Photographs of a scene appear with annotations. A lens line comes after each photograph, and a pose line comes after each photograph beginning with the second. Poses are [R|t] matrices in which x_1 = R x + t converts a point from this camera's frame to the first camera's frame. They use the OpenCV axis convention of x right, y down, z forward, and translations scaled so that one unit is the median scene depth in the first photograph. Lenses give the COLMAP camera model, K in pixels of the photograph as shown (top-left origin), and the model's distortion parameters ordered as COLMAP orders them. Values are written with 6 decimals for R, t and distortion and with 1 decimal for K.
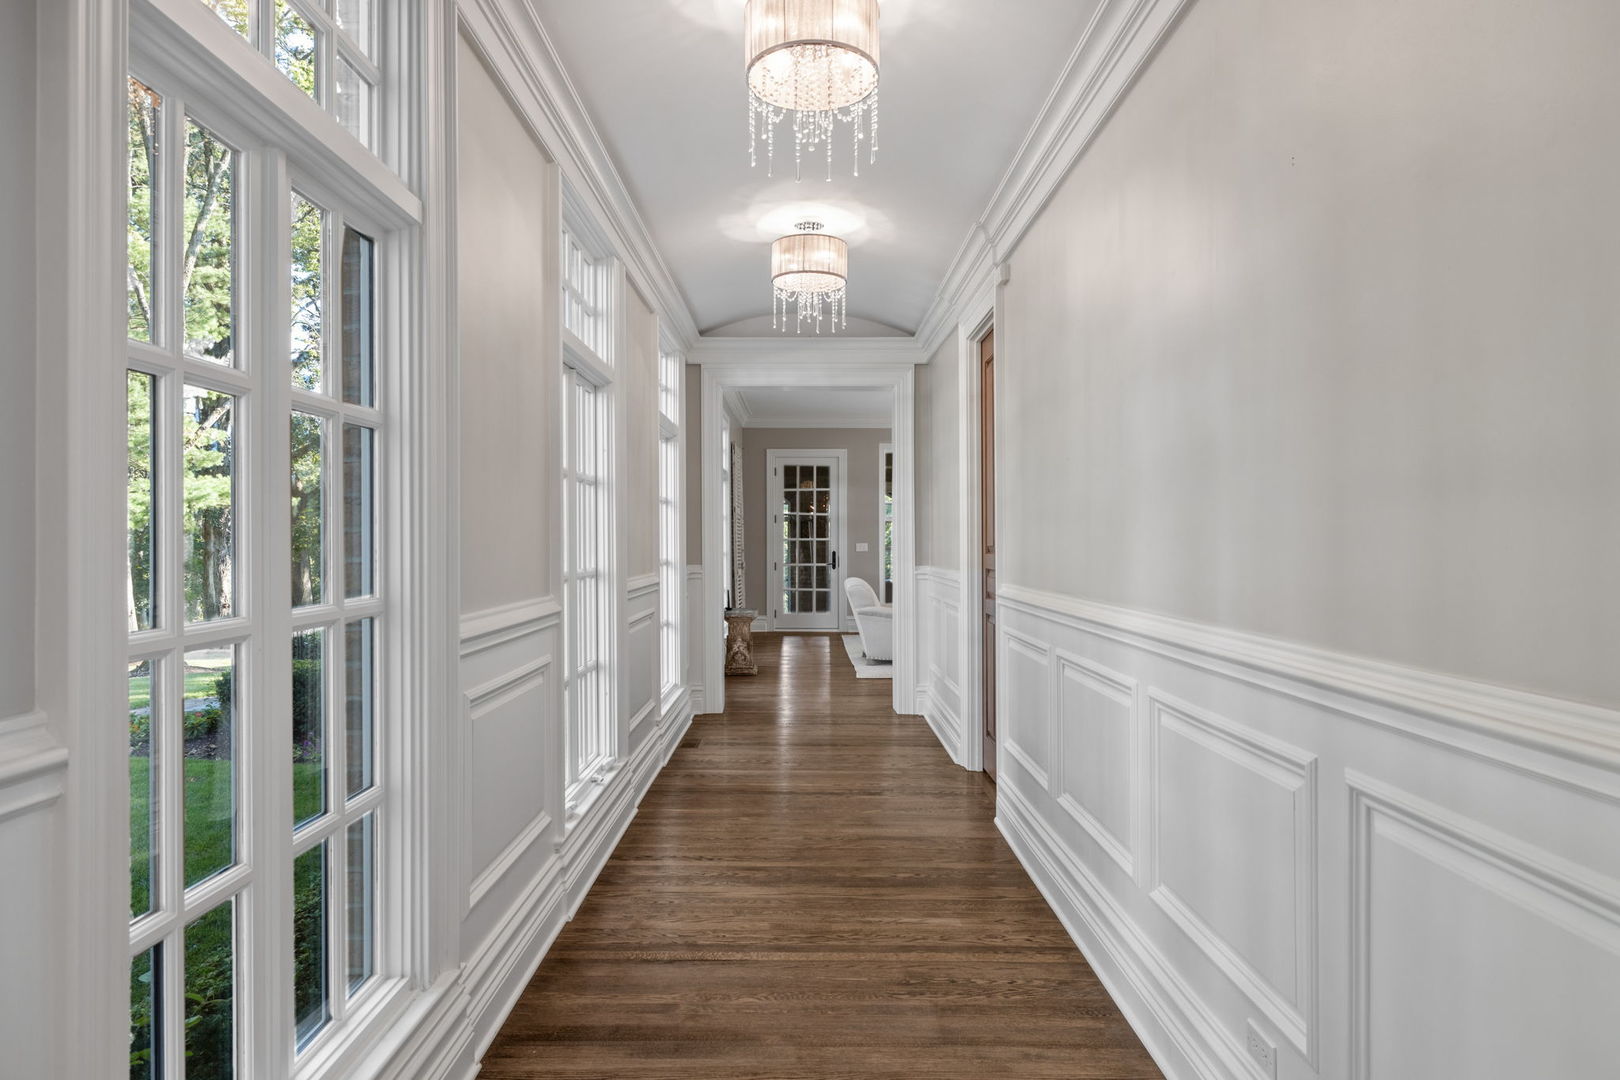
lens RADIAL K [[971.5, 0, 810.0], [0, 971.5, 540.0], [0, 0, 1]] dist [0.001125, 0.000224]
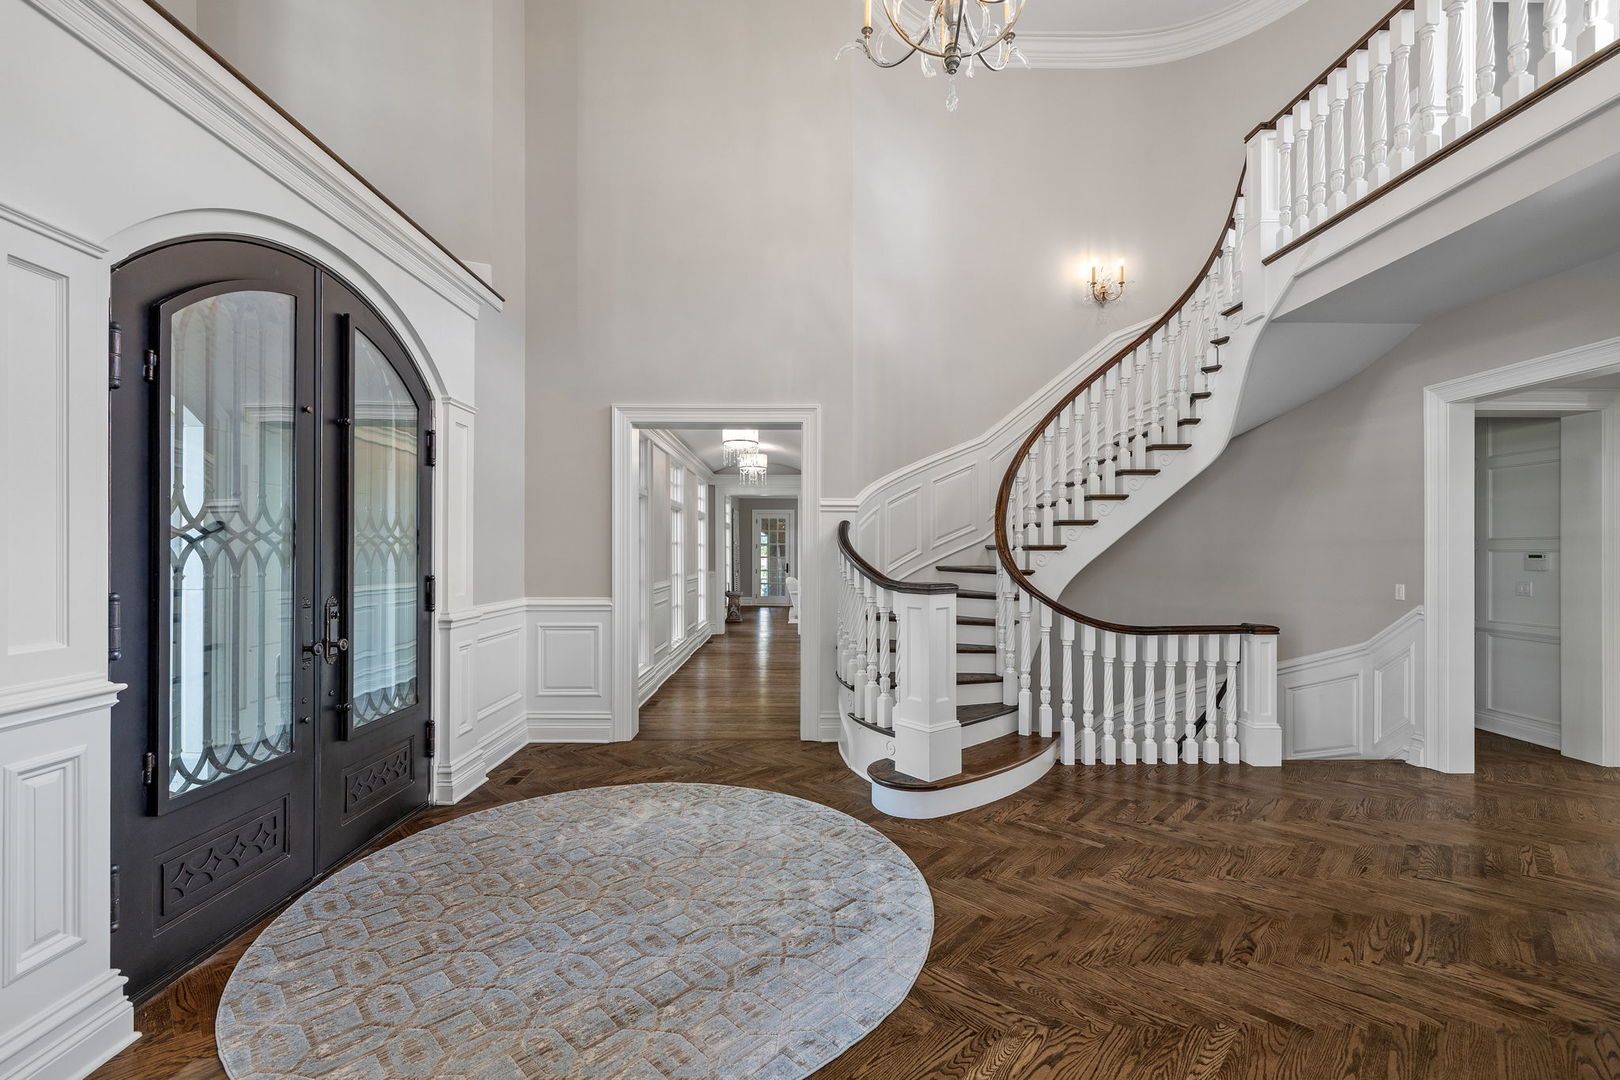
lens RADIAL K [[684.2, 0, 810.0], [0, 684.2, 540.0], [0, 0, 1]] dist [-0.000038, -0.000004]
pose [[0.999804, -0.002064, 0.019689, 0.087247], [0.002419, 0.999835, -0.018022, -0.019091], [-0.019648, 0.018066, 0.999644, -0.675041]]
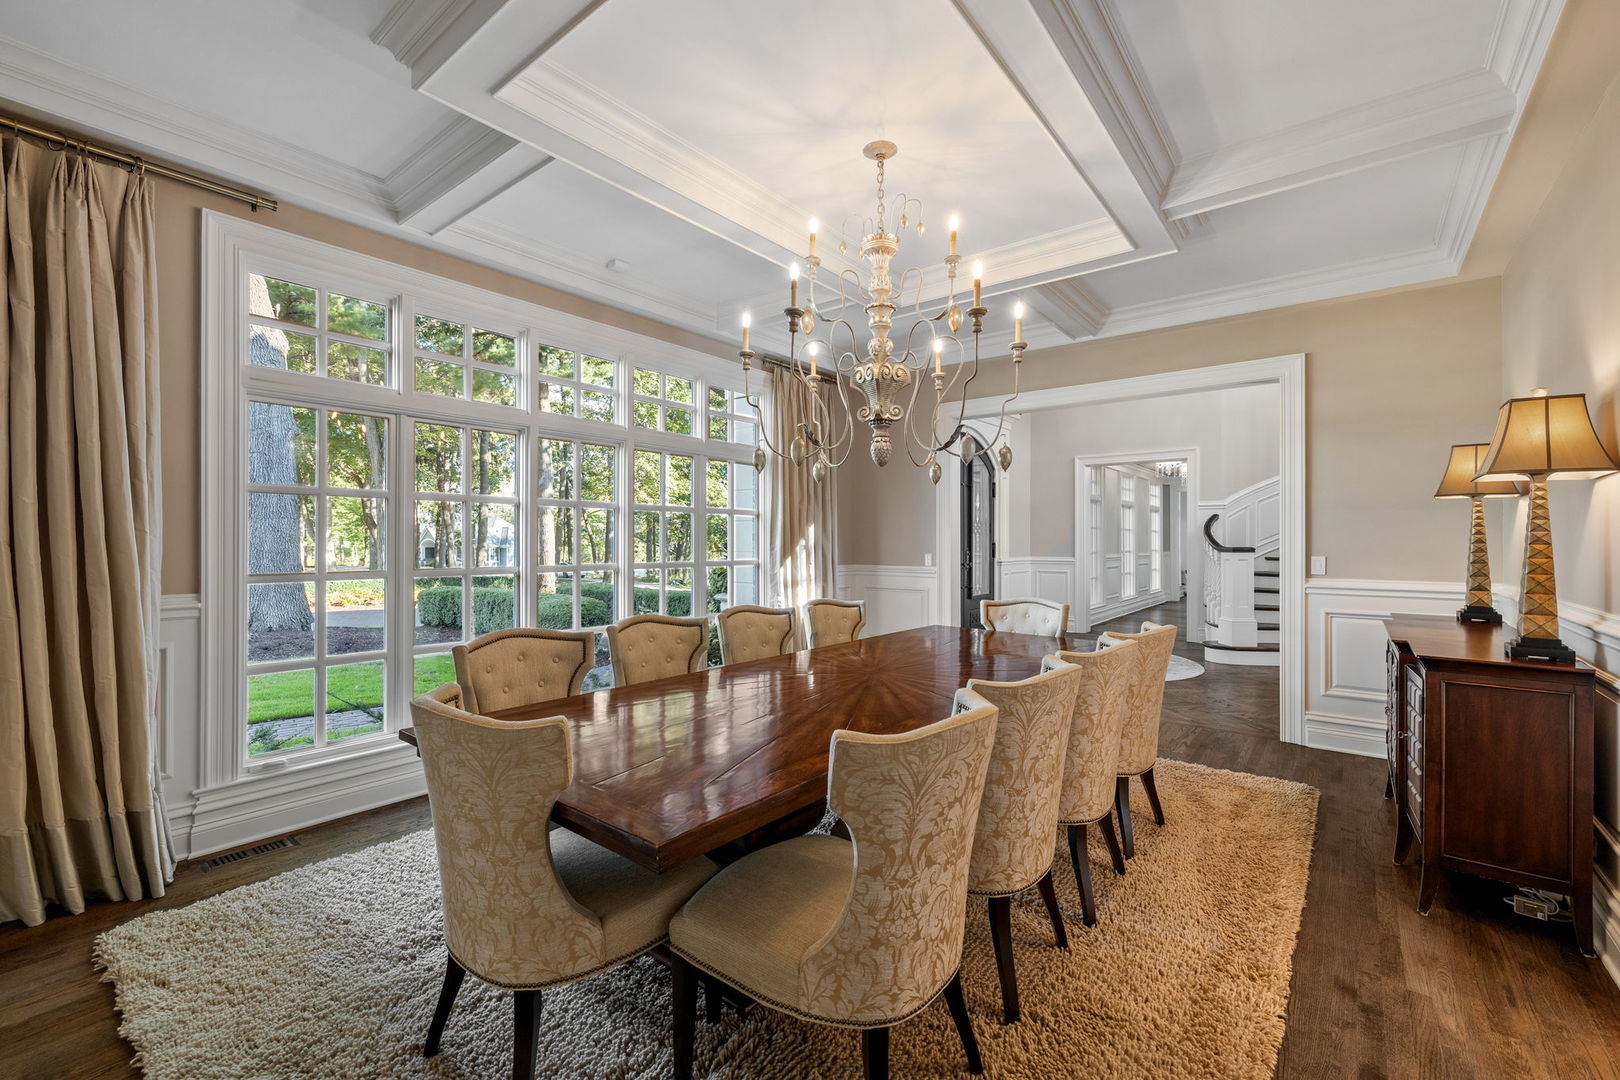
lens RADIAL K [[684.2, 0, 810.0], [0, 684.2, 540.0], [0, 0, 1]] dist [-0.000038, -0.000004]
pose [[0.784809, -0.000651, -0.619737, 0.340316], [-0.001631, 0.999994, -0.003115, -0.000946], [0.619736, 0.003456, 0.784803, -1.396489]]
